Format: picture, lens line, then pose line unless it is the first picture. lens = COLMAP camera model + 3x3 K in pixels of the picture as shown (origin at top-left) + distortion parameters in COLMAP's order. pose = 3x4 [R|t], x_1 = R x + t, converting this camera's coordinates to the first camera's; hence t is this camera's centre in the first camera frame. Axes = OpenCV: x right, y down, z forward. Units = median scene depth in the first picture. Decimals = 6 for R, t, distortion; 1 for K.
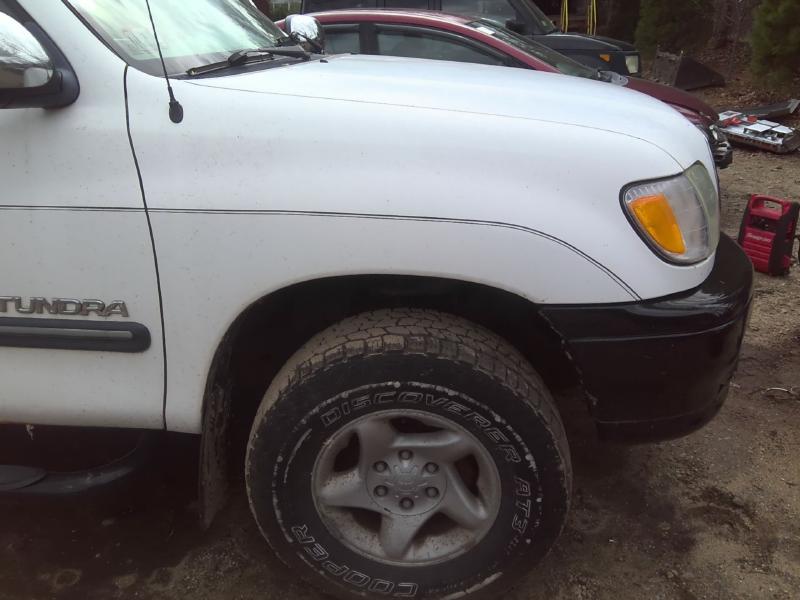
lens RADIAL K [[667.6, 0, 396.6], [0, 667.6, 295.3], [0, 0, 1]] dist [0.112306, -0.171635]
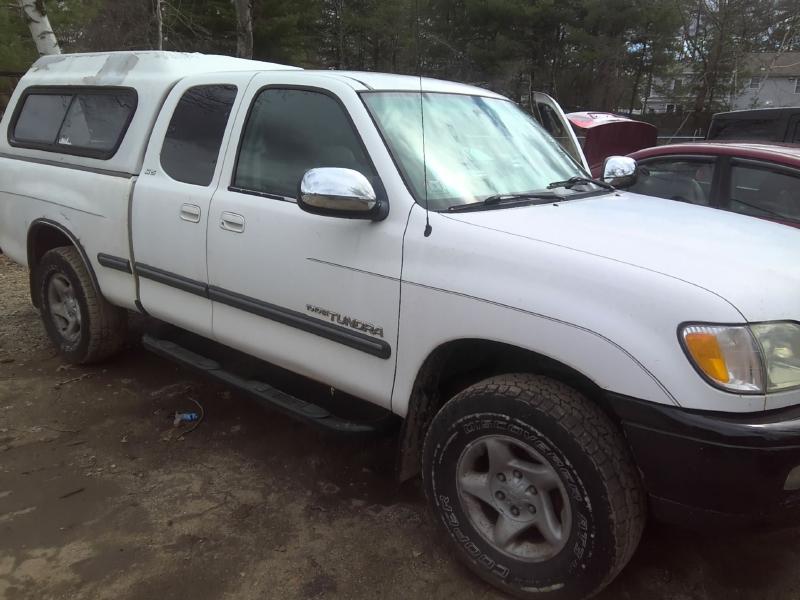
lens RADIAL K [[667.6, 0, 396.6], [0, 667.6, 295.3], [0, 0, 1]] dist [0.112306, -0.171635]
pose [[0.809090, 0.184804, -0.557872, 0.563253], [-0.256265, 0.965211, -0.051923, 0.006732], [0.528869, 0.184973, 0.828301, -0.431584]]
